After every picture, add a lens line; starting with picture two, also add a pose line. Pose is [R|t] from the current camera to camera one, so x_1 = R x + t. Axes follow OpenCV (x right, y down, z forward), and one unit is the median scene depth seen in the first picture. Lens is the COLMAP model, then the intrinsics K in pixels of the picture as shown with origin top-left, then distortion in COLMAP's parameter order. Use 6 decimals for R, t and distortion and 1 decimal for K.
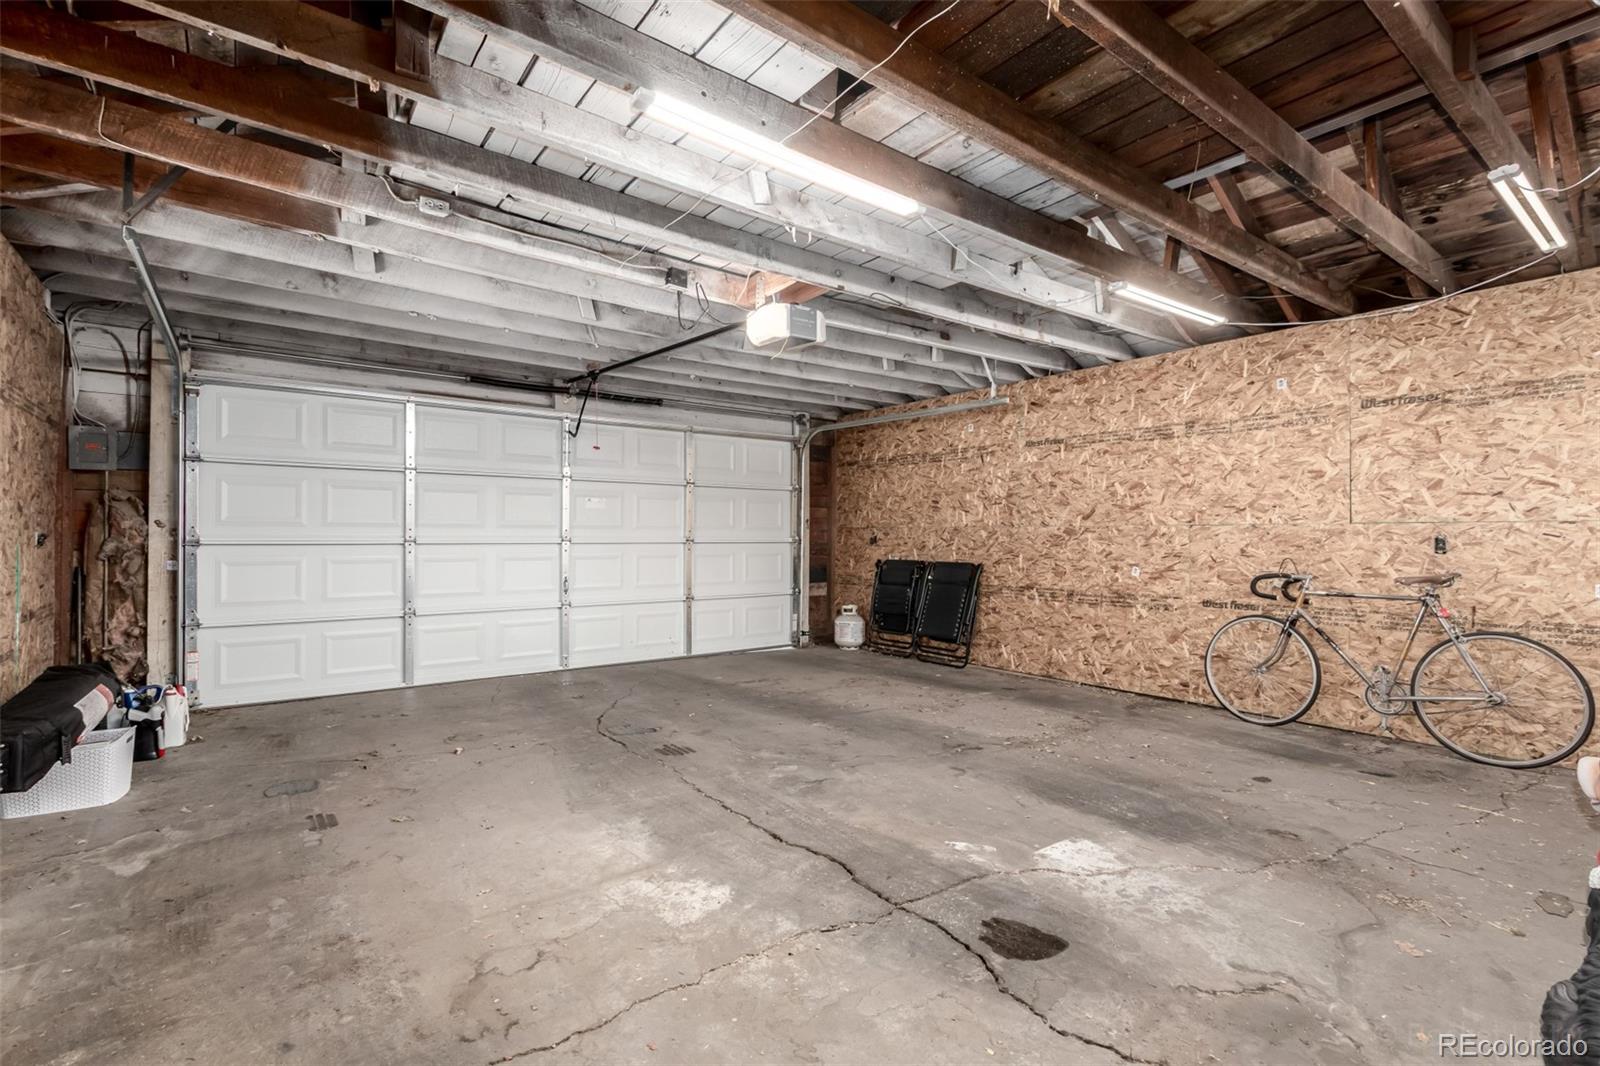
lens RADIAL K [[736.9, 0, 794.0], [0, 736.9, 540.3], [0, 0, 1]] dist [0.001916, -0.000340]
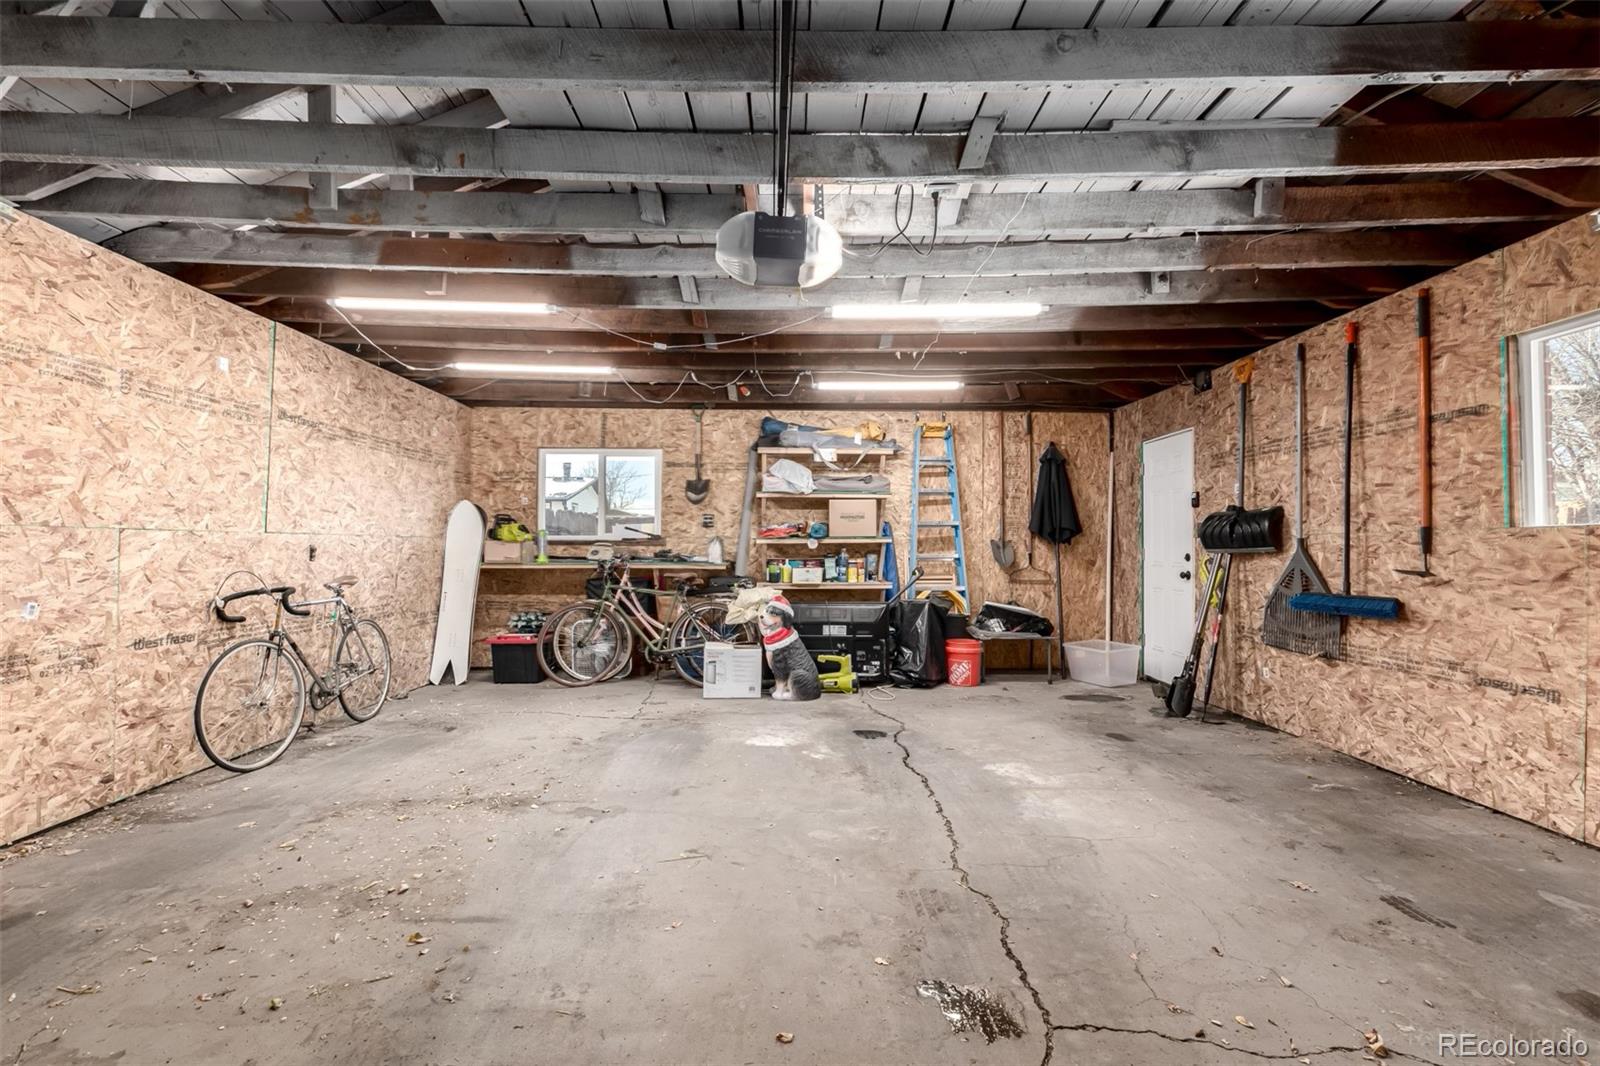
lens RADIAL K [[736.9, 0, 794.0], [0, 736.9, 540.3], [0, 0, 1]] dist [0.001916, -0.000340]
pose [[-0.805372, -0.001337, 0.592769, -0.513994], [-0.003016, 0.999994, -0.001843, -0.017227], [-0.592763, -0.003272, -0.805371, 1.842358]]
